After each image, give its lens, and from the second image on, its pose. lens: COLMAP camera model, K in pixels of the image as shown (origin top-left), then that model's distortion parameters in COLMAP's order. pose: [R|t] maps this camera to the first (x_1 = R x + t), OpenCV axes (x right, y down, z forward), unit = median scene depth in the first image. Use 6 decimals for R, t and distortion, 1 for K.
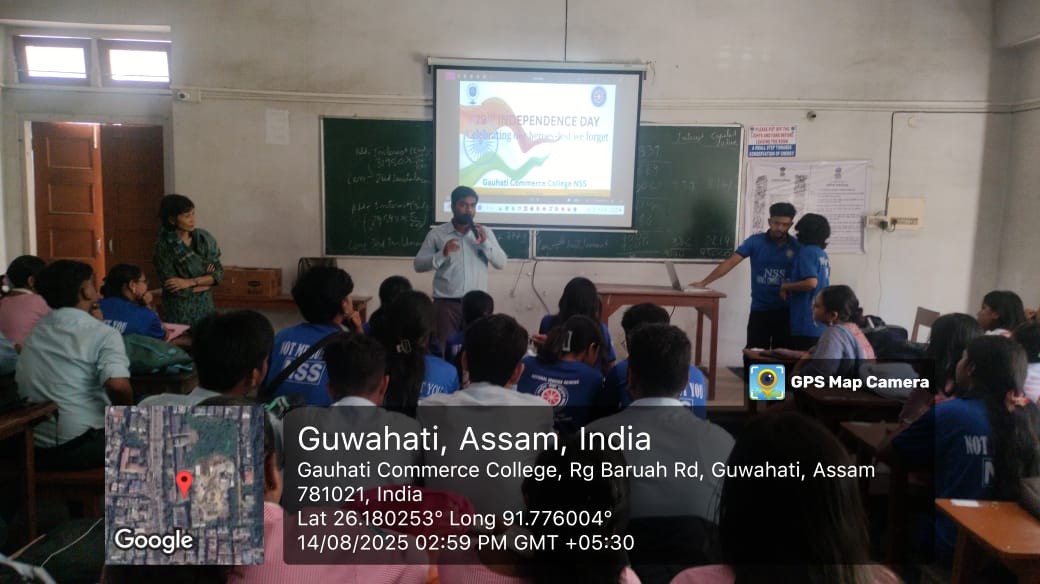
lens RADIAL K [[759.0, 0, 520.0], [0, 759.0, 292.0], [0, 0, 1]] dist [0.080403, -0.093530]
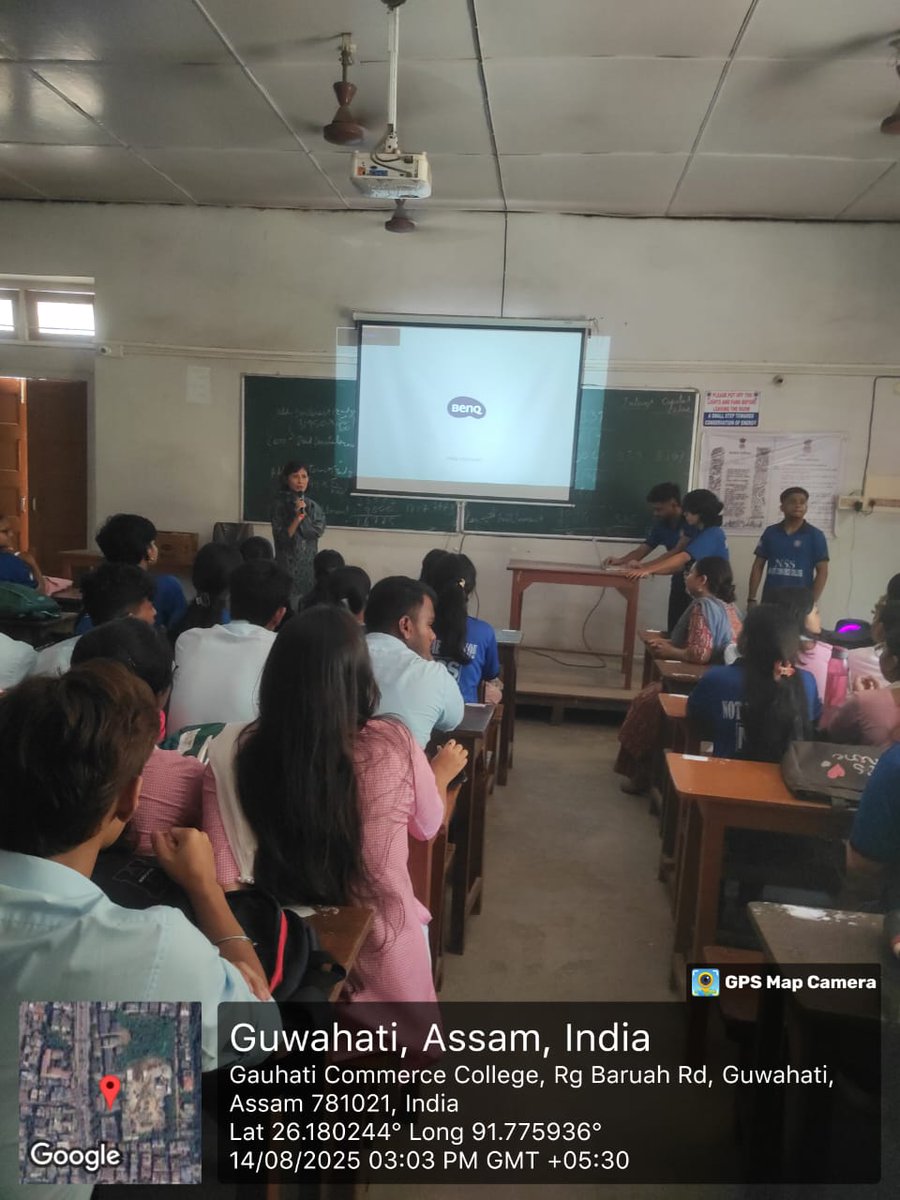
lens RADIAL K [[917.6, 0, 450.0], [0, 917.6, 600.0], [0, 0, 1]] dist [0.080270, -0.097555]
pose [[0.991470, 0.043248, -0.122954, 0.146945], [-0.041176, 0.998965, 0.019350, 0.017446], [0.123663, -0.014122, 0.992224, -0.108150]]
